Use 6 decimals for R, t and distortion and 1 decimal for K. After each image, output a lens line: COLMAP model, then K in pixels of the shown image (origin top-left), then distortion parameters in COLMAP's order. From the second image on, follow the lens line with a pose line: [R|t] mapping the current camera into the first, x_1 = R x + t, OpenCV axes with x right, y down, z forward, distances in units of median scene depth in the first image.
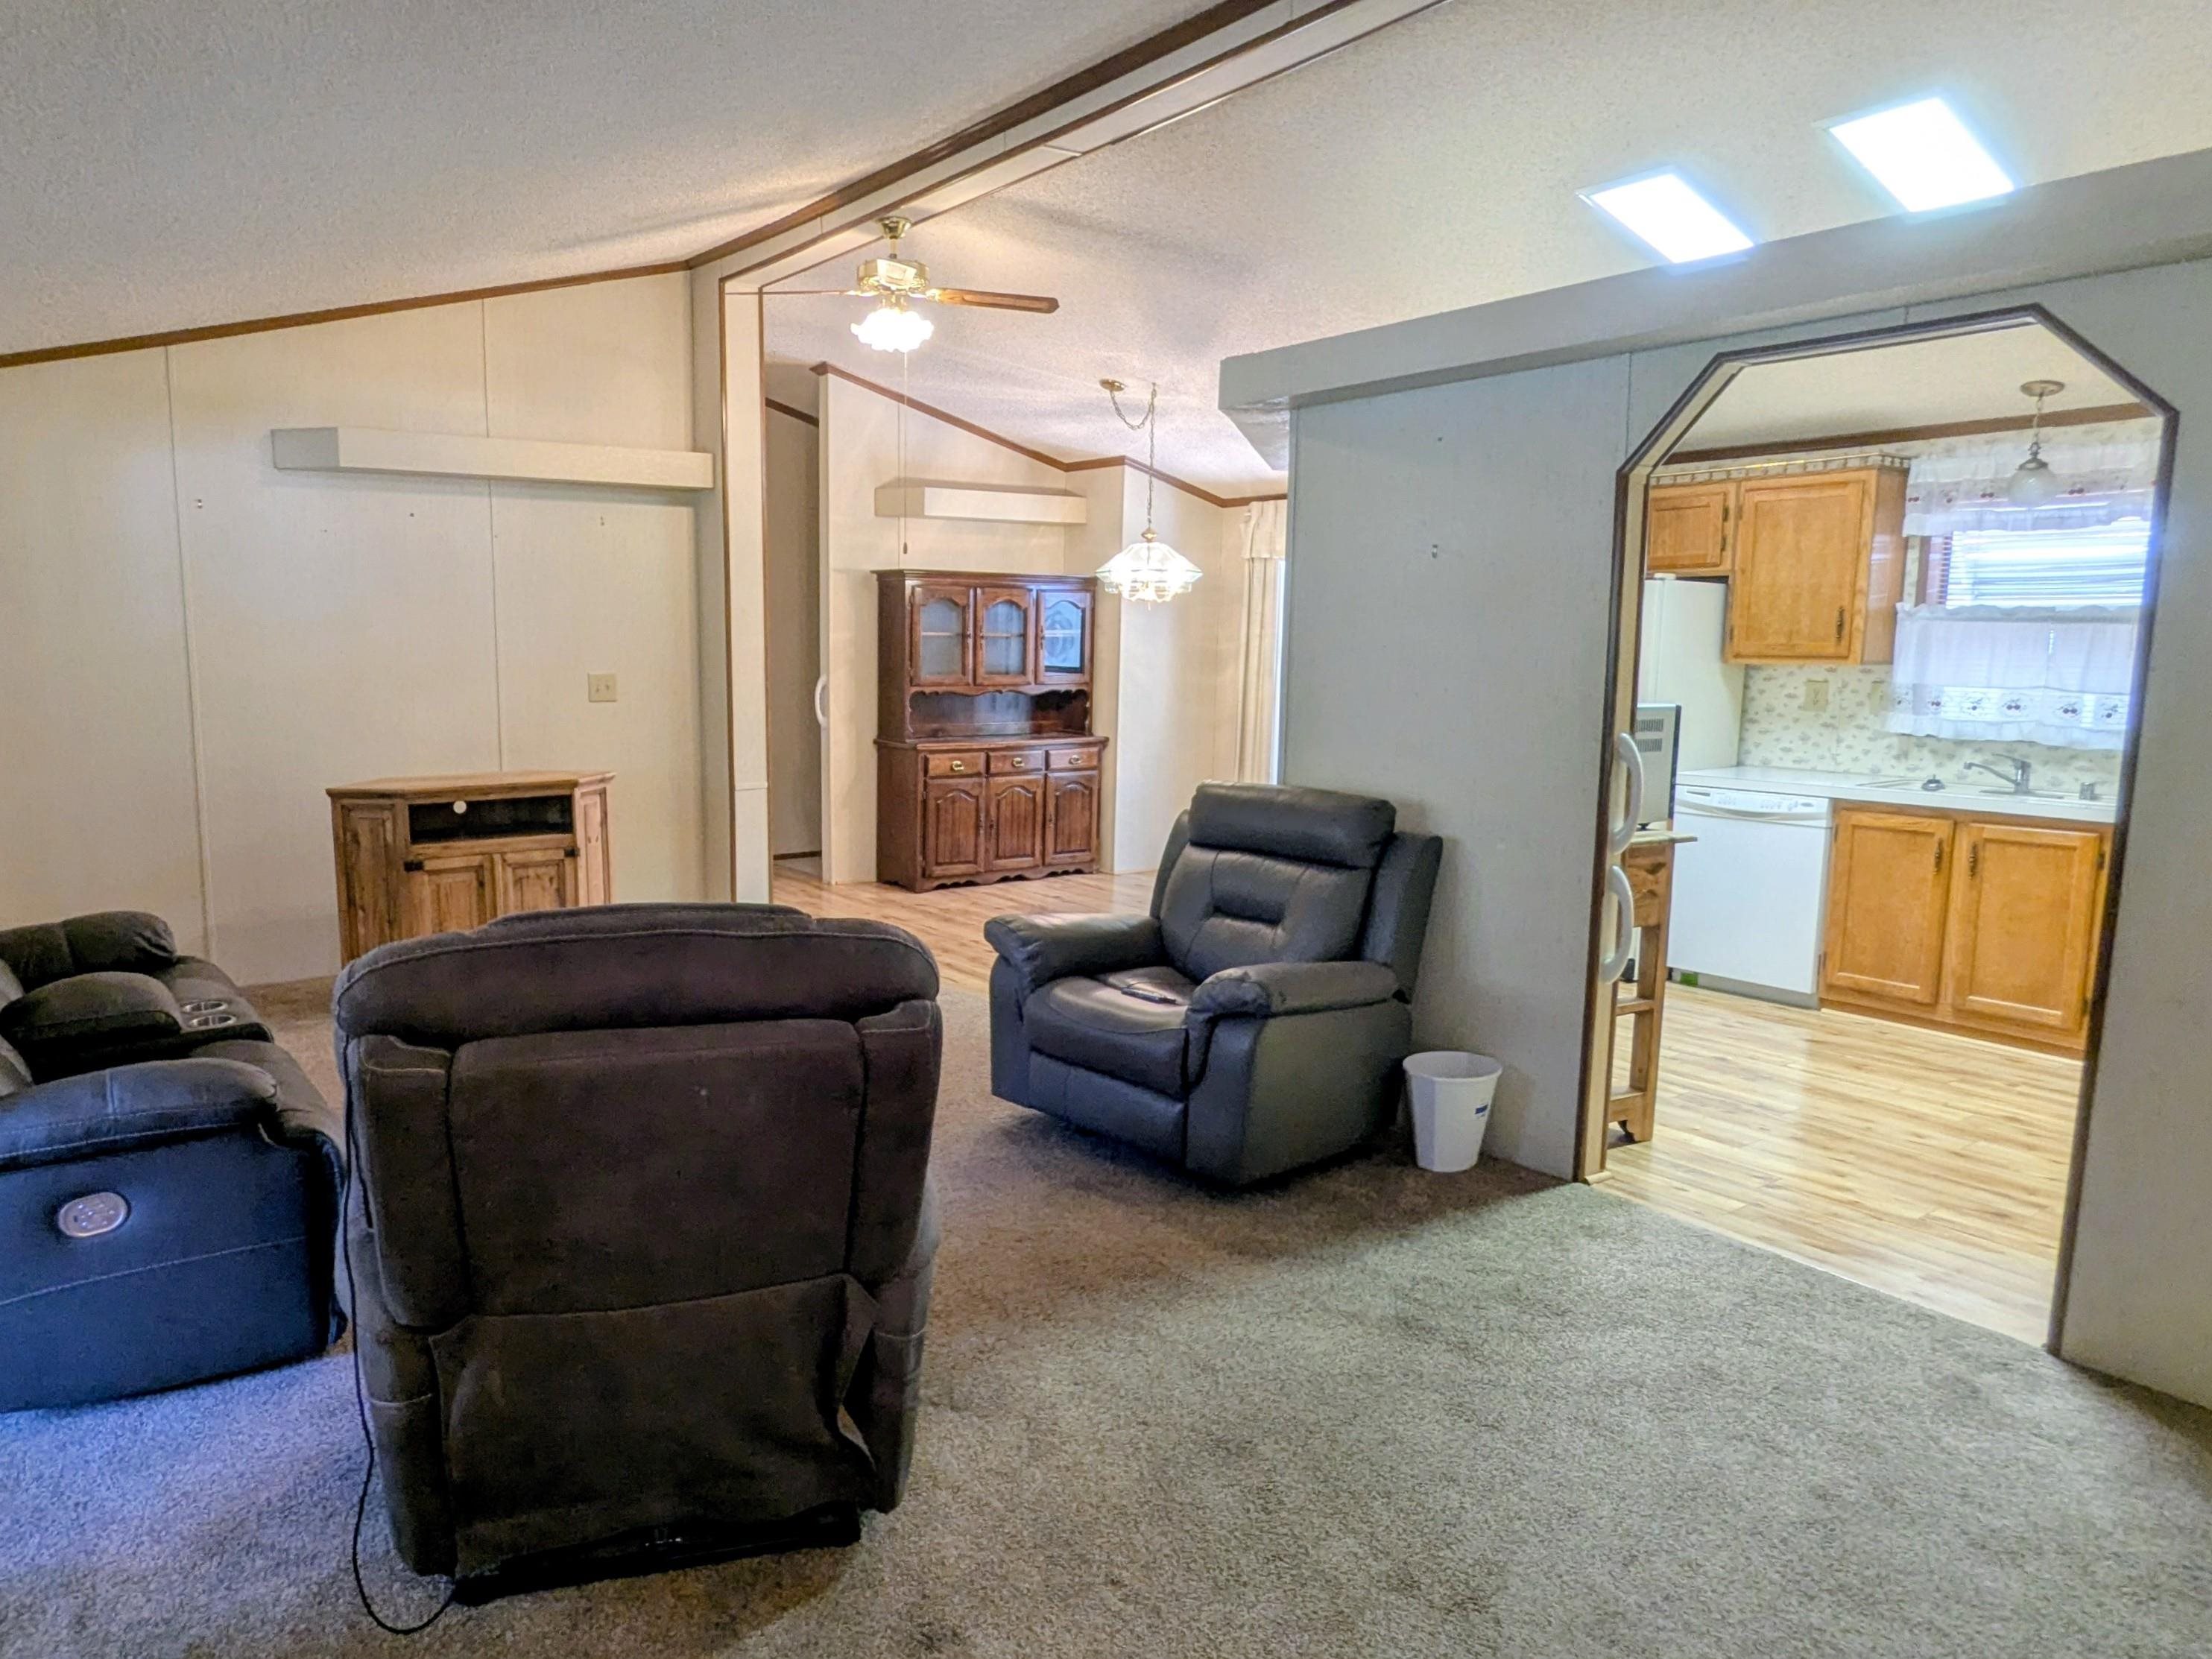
lens RADIAL K [[1407.3, 0, 955.3], [0, 1407.3, 834.2], [0, 0, 1]] dist [0.004722, 0.002205]
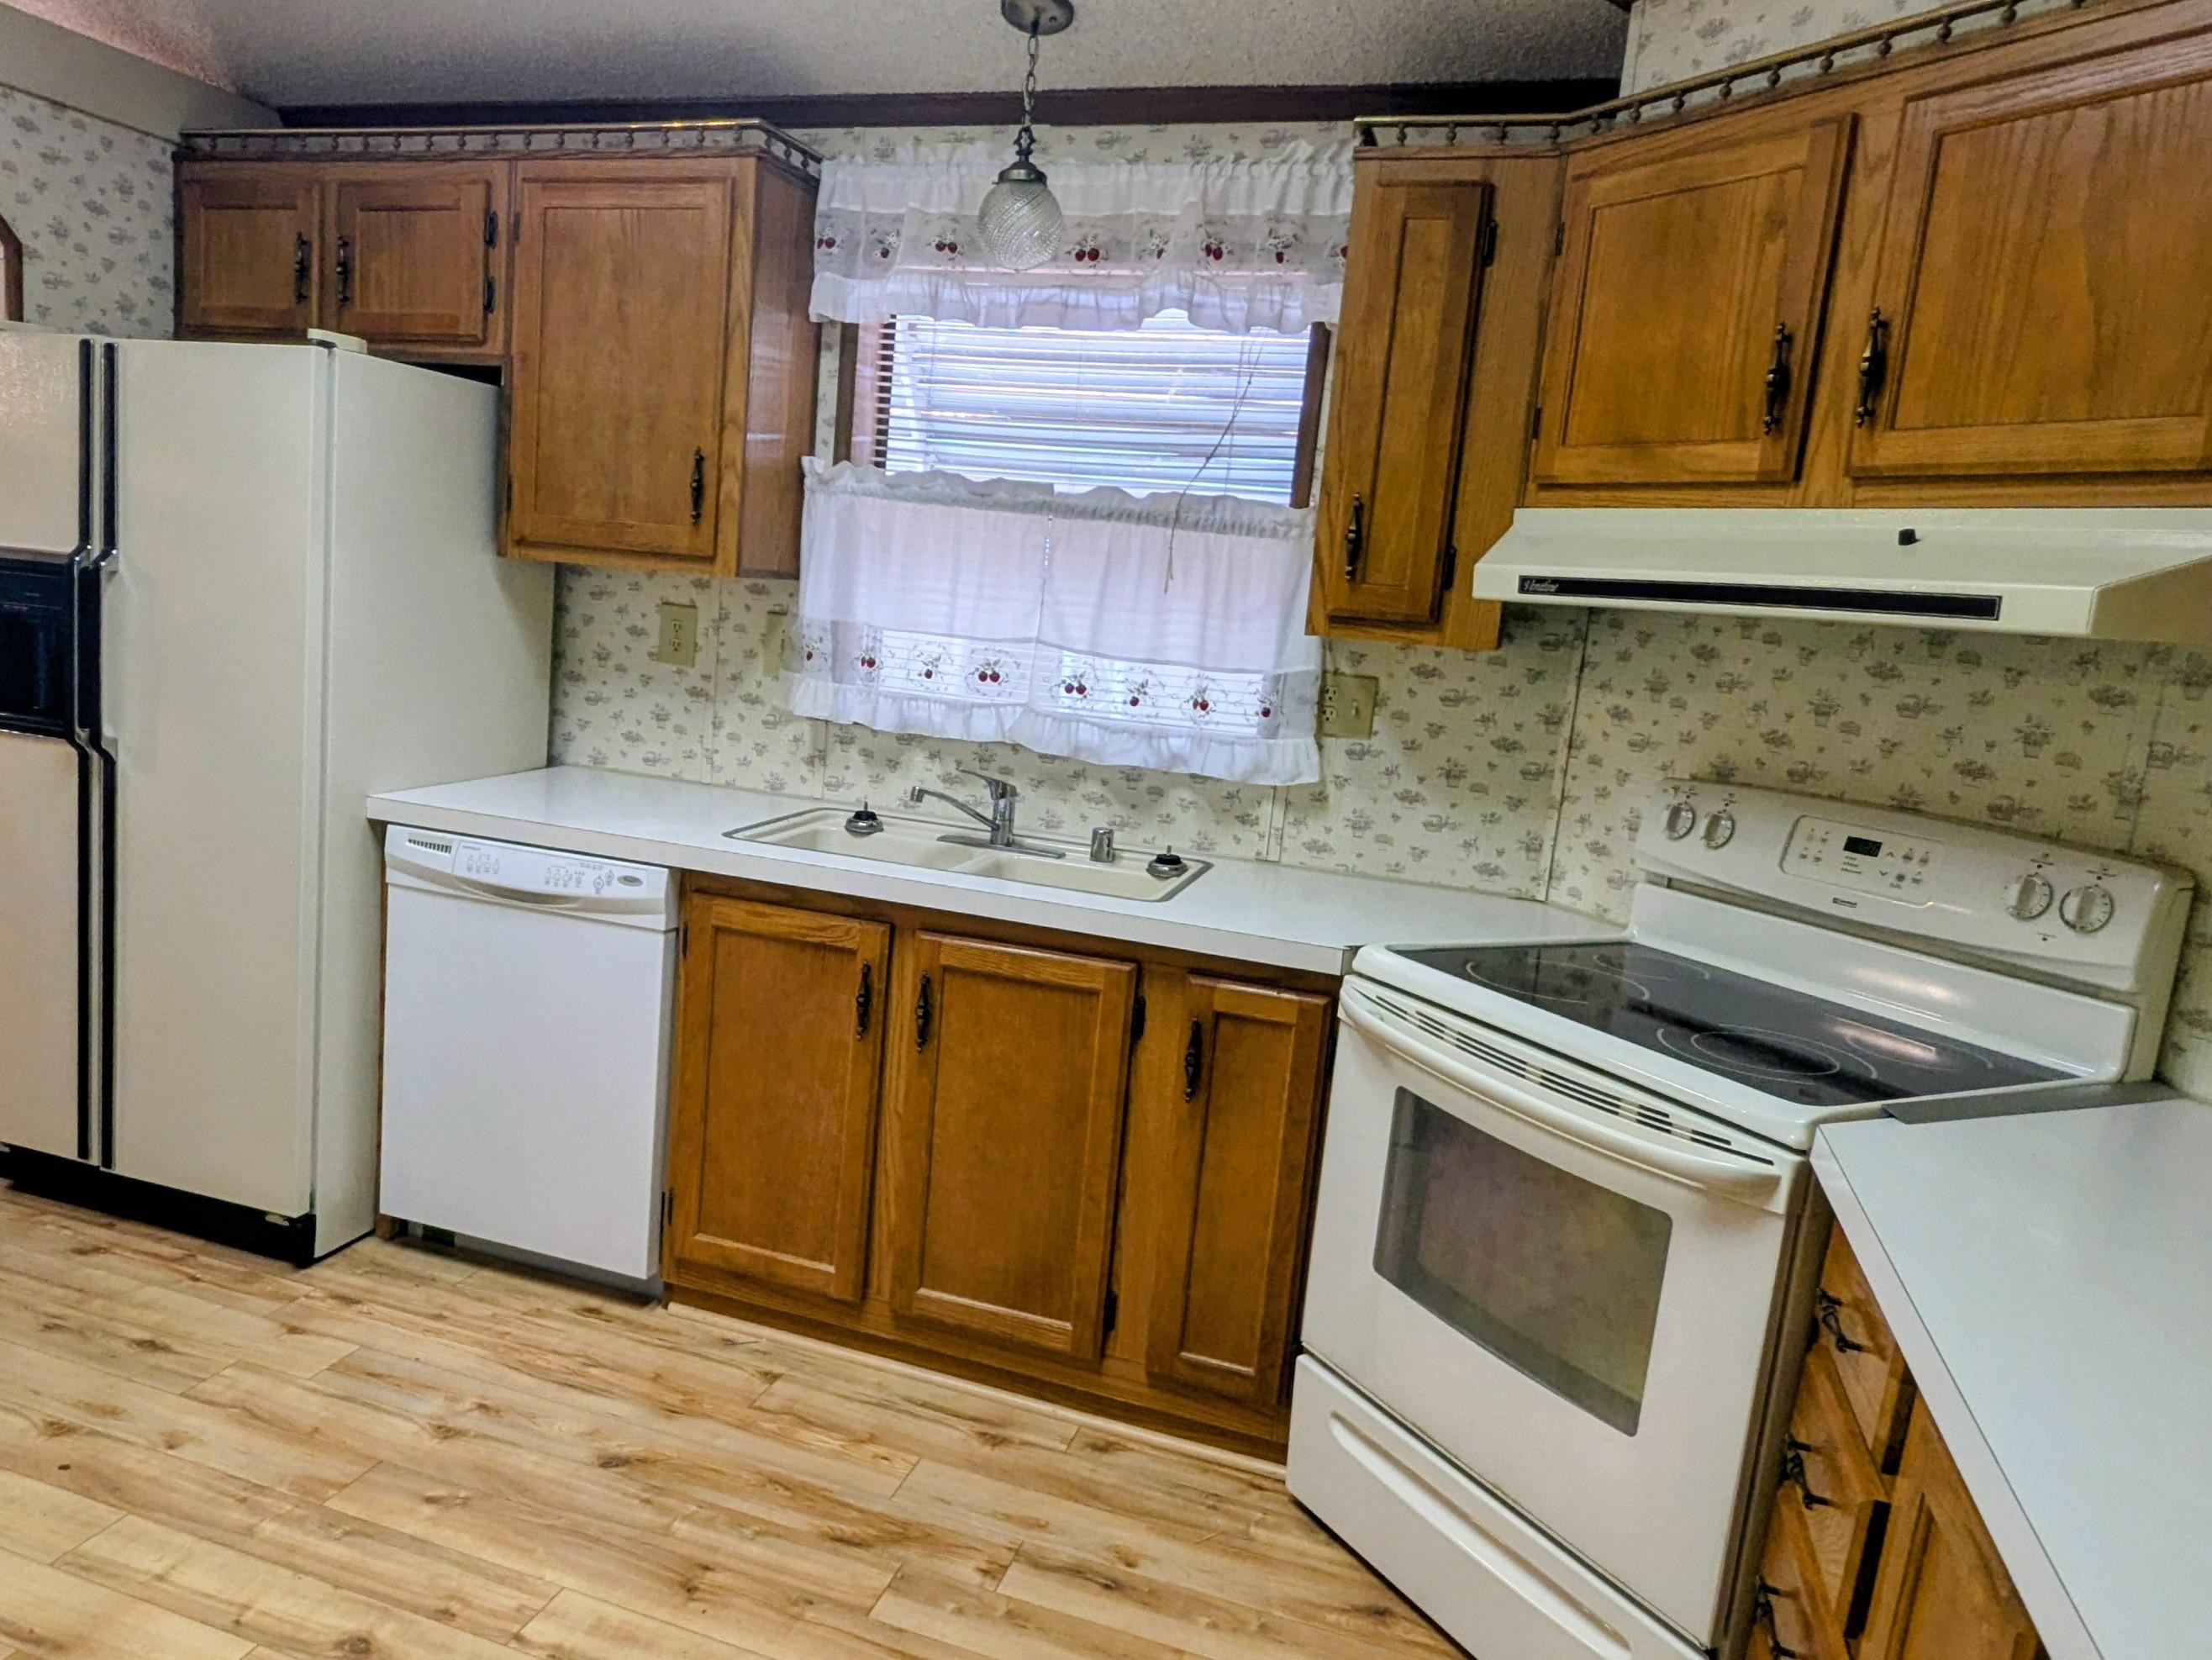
lens RADIAL K [[1601.1, 0, 943.0], [0, 1601.1, 837.8], [0, 0, 1]] dist [0.005255, -0.004343]
pose [[0.812806, -0.038485, 0.581262, 0.382771], [0.003222, 0.998097, 0.061577, -0.065443], [-0.582526, -0.048177, 0.811383, 0.517905]]
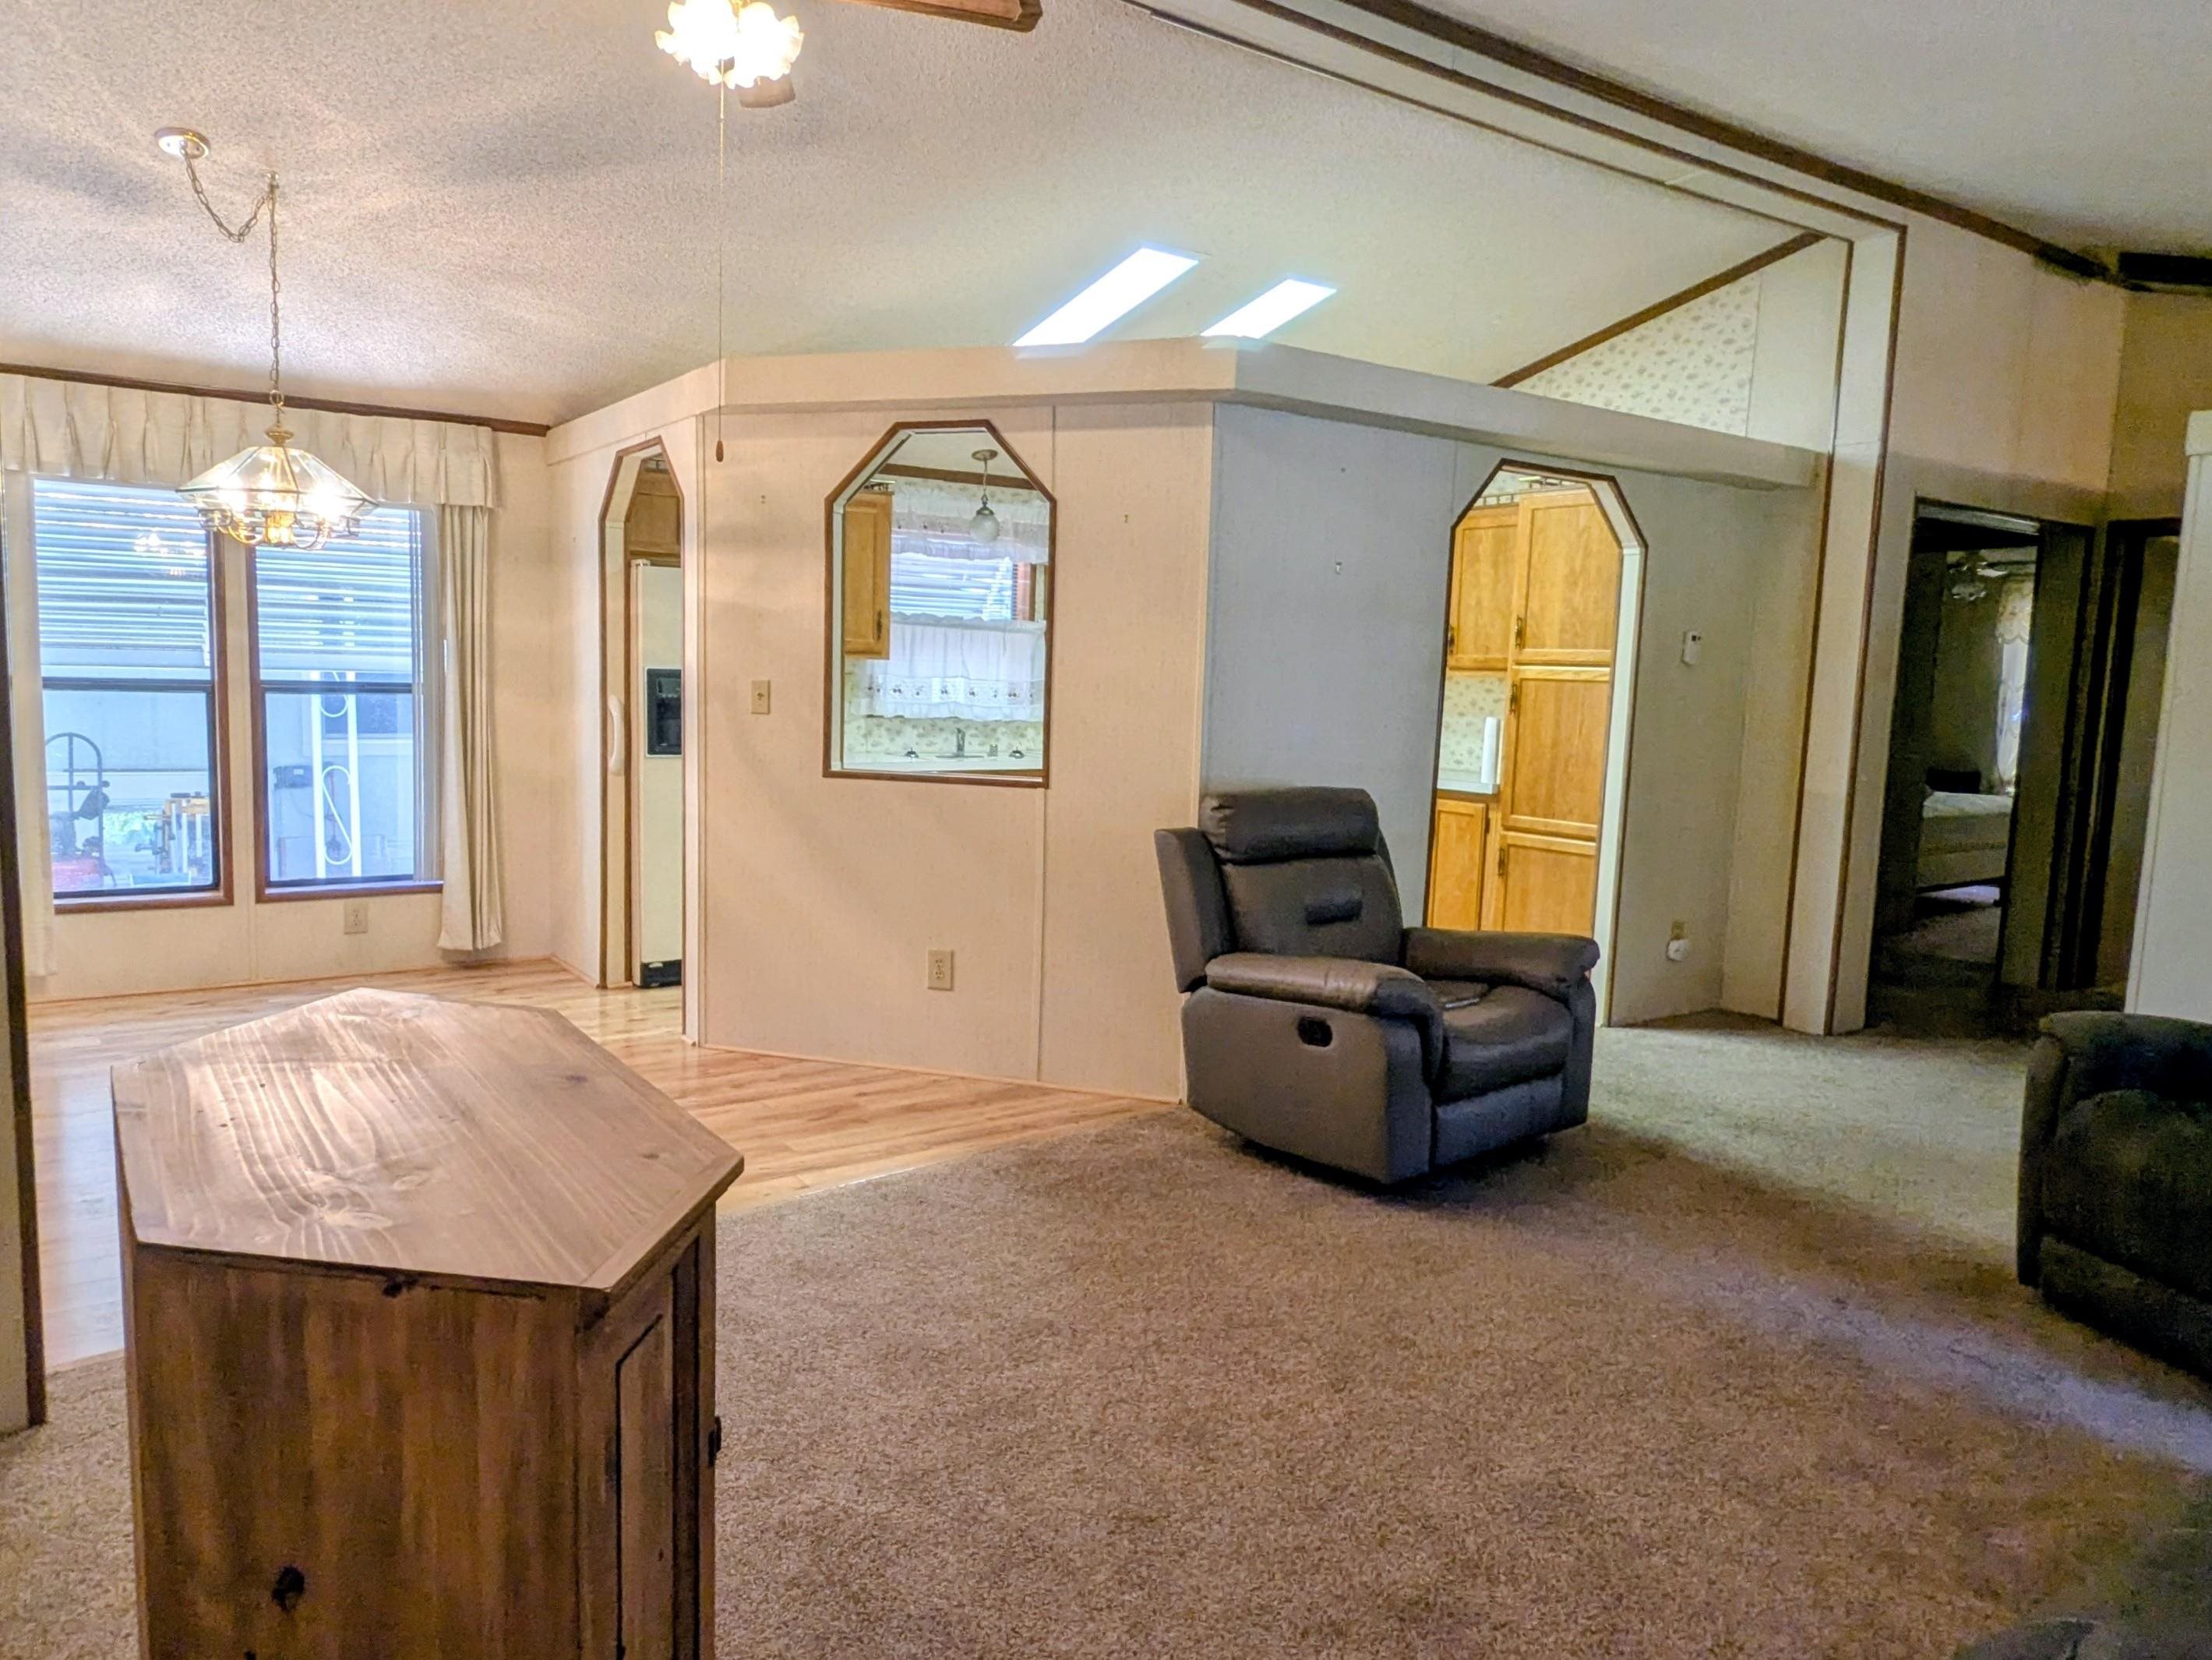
lens RADIAL K [[1482.3, 0, 1042.6], [0, 1482.3, 835.6], [0, 0, 1]] dist [-0.003312, -0.001092]
pose [[0.003887, -0.121941, 0.992530, -0.620376], [0.109114, 0.986663, 0.120793, -0.111758], [-0.994022, 0.107829, 0.017140, 0.876164]]
